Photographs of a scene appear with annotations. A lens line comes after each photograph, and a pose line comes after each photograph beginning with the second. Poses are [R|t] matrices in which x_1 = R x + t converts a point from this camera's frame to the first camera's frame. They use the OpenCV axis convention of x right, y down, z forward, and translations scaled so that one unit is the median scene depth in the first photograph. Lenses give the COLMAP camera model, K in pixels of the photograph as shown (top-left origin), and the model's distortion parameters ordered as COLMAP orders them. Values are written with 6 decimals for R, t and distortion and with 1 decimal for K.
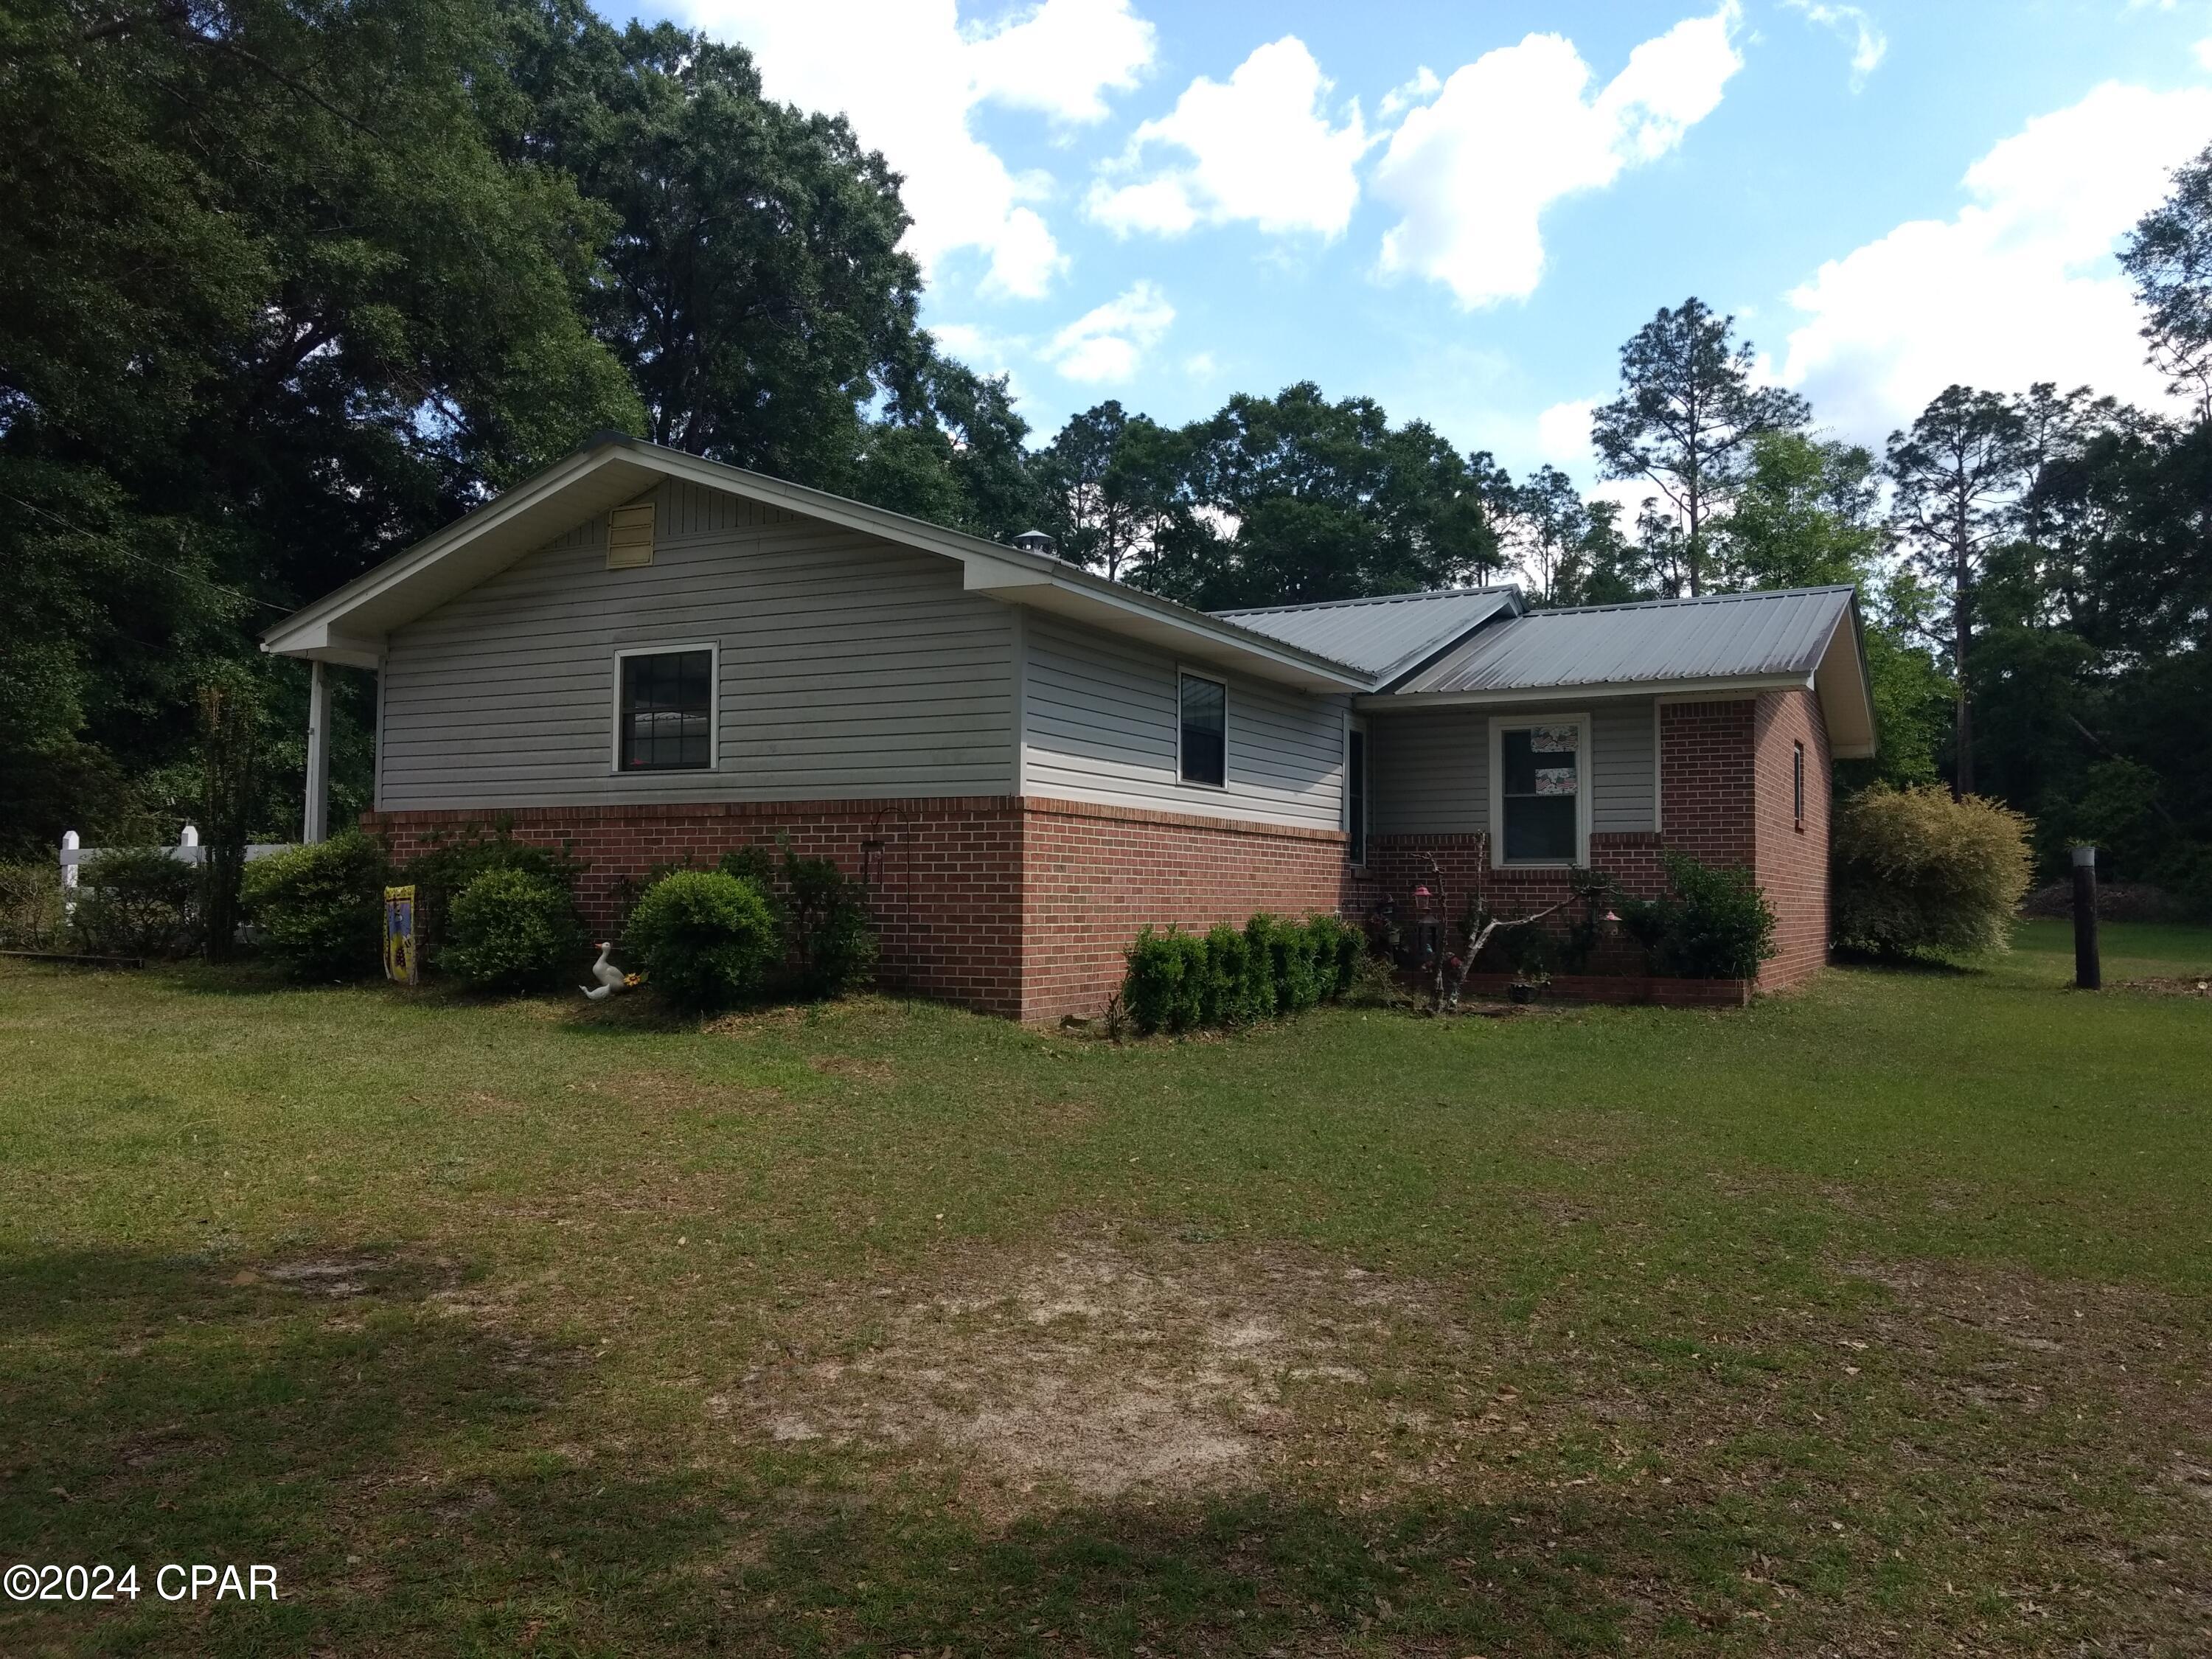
lens RADIAL K [[1719.5, 0, 1099.3], [0, 1719.5, 838.5], [0, 0, 1]] dist [0.031554, 0.006607]
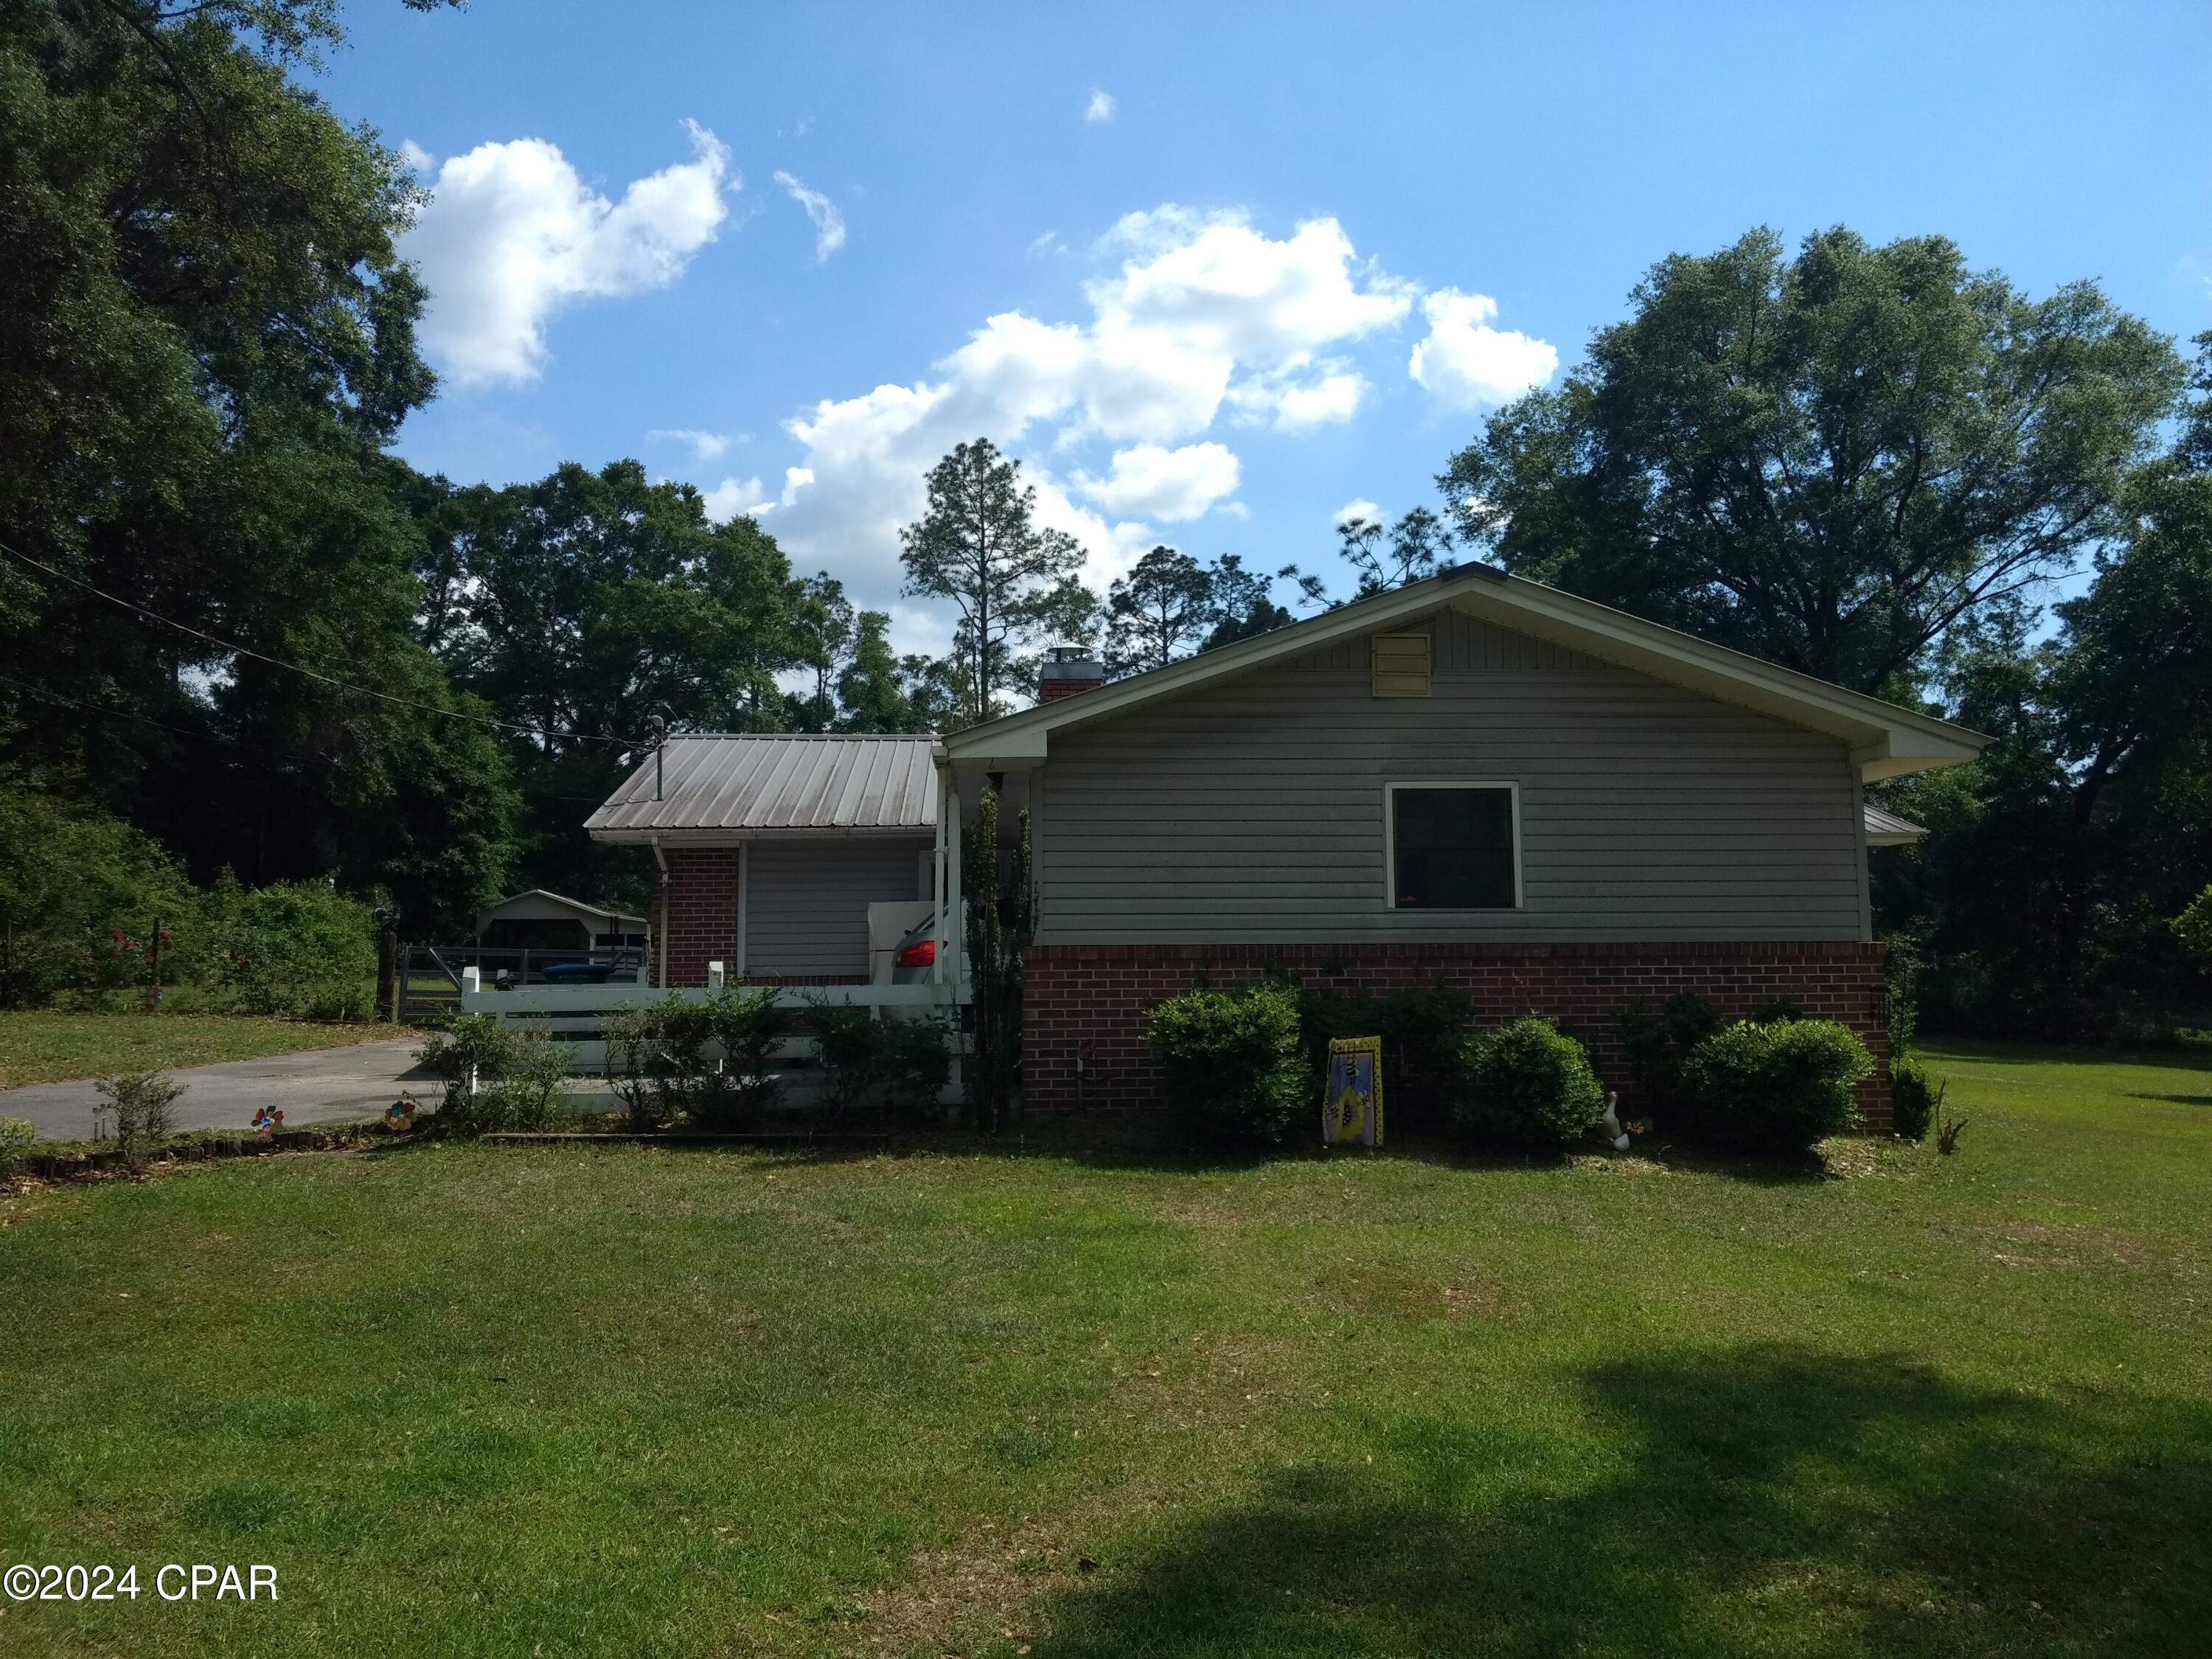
lens RADIAL K [[1738.0, 0, 1113.8], [0, 1738.0, 820.9], [0, 0, 1]] dist [0.044595, 0.008315]
pose [[0.843901, 0.037089, 0.535215, -0.192162], [-0.004125, 0.998027, -0.062655, -0.005389], [-0.536483, 0.050667, 0.842389, 0.055784]]
